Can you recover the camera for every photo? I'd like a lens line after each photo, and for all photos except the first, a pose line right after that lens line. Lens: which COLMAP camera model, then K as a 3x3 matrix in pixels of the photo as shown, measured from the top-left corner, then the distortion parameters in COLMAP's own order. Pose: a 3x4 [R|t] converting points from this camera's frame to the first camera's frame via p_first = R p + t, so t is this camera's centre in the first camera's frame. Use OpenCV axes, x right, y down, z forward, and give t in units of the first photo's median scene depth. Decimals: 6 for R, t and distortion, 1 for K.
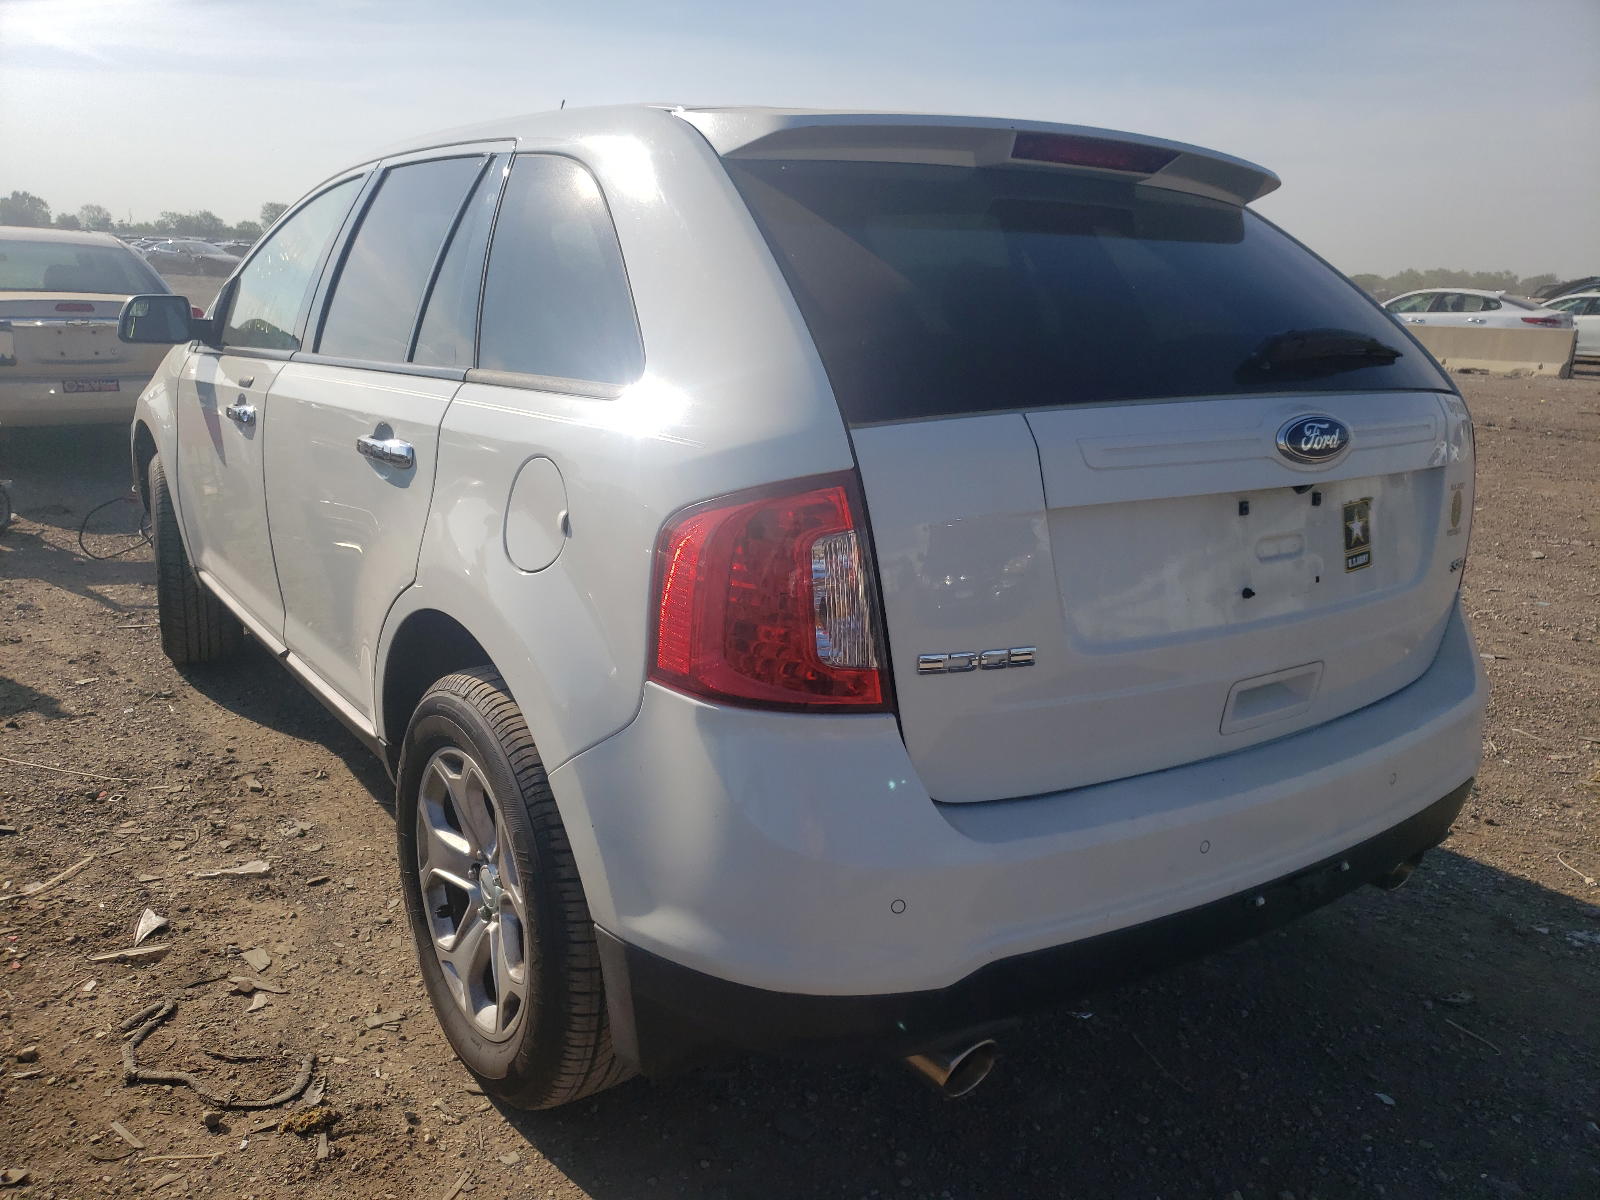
lens RADIAL K [[1219.4, 0, 800.1], [0, 1219.4, 601.5], [0, 0, 1]] dist [-0.000907, -0.000502]
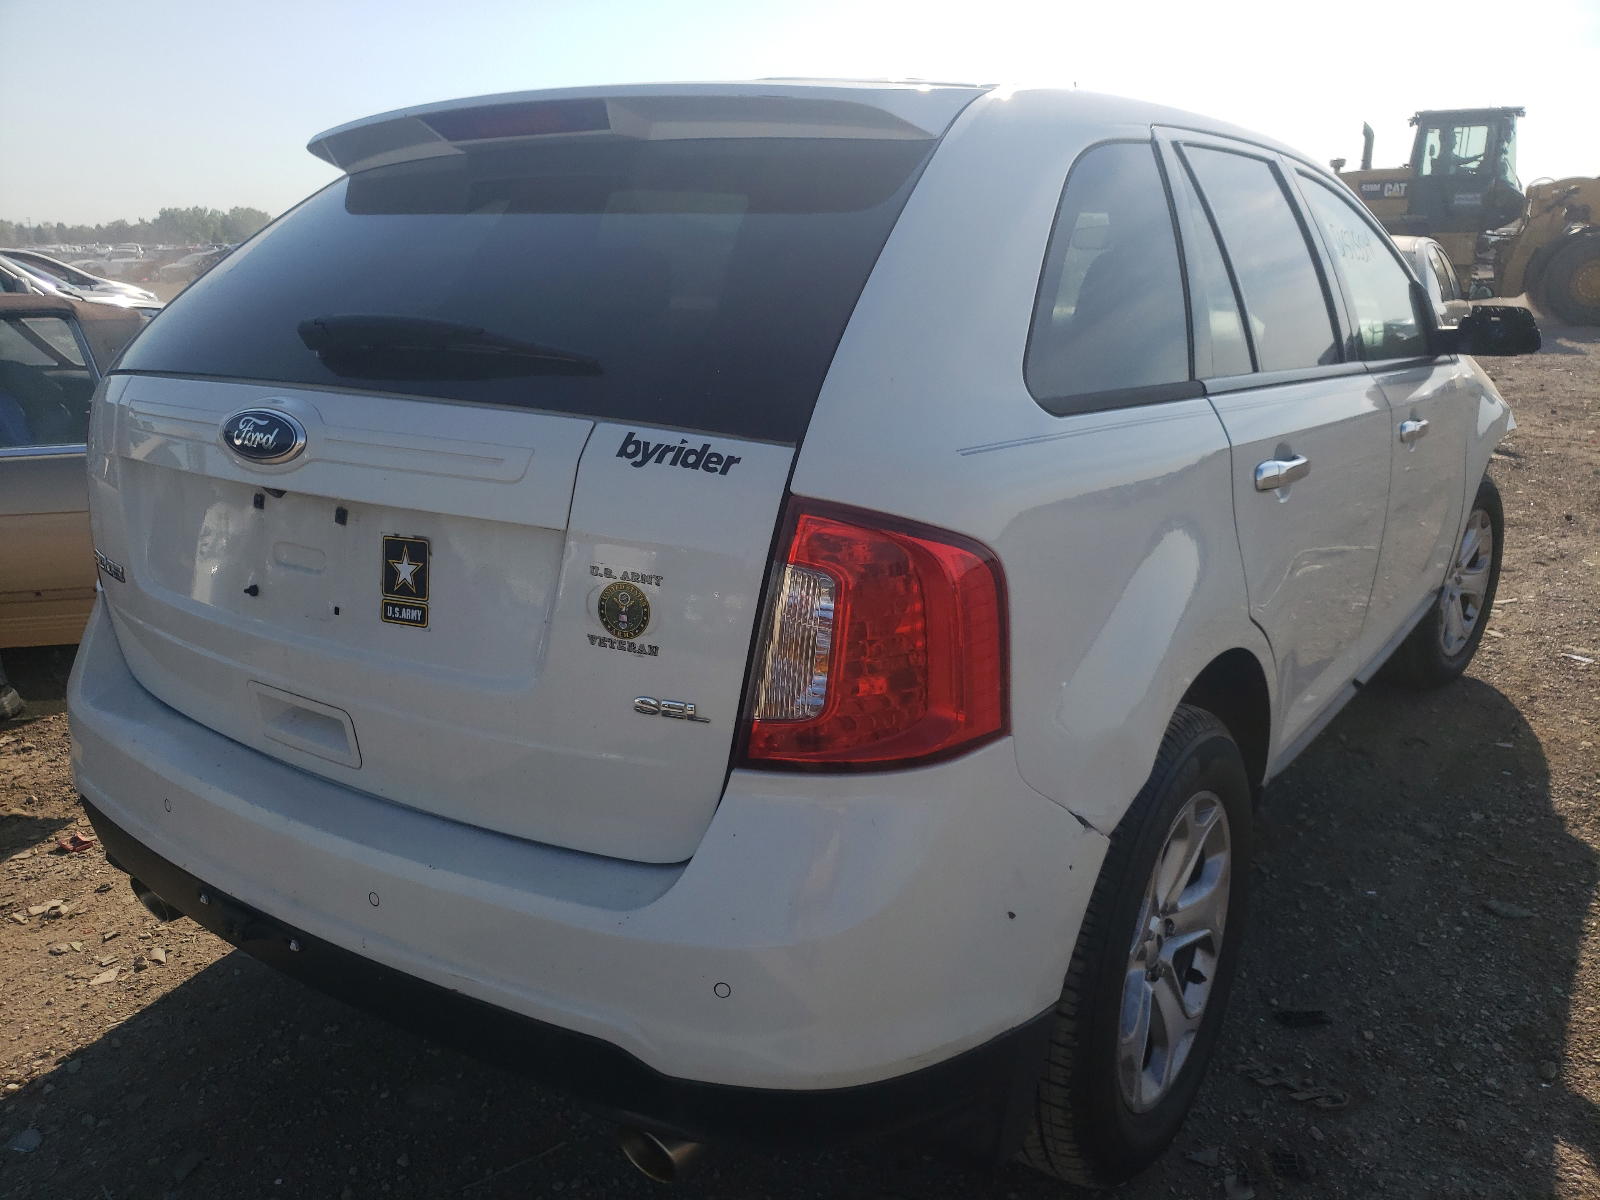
lens RADIAL K [[1219.4, 0, 800.1], [0, 1219.4, 598.3], [0, 0, 1]] dist [-0.000907, -0.000502]
pose [[0.340889, 0.218601, -0.914335, 1.301569], [-0.223619, 0.963529, 0.146991, -0.221935], [0.913121, 0.154355, 0.377339, 0.972802]]
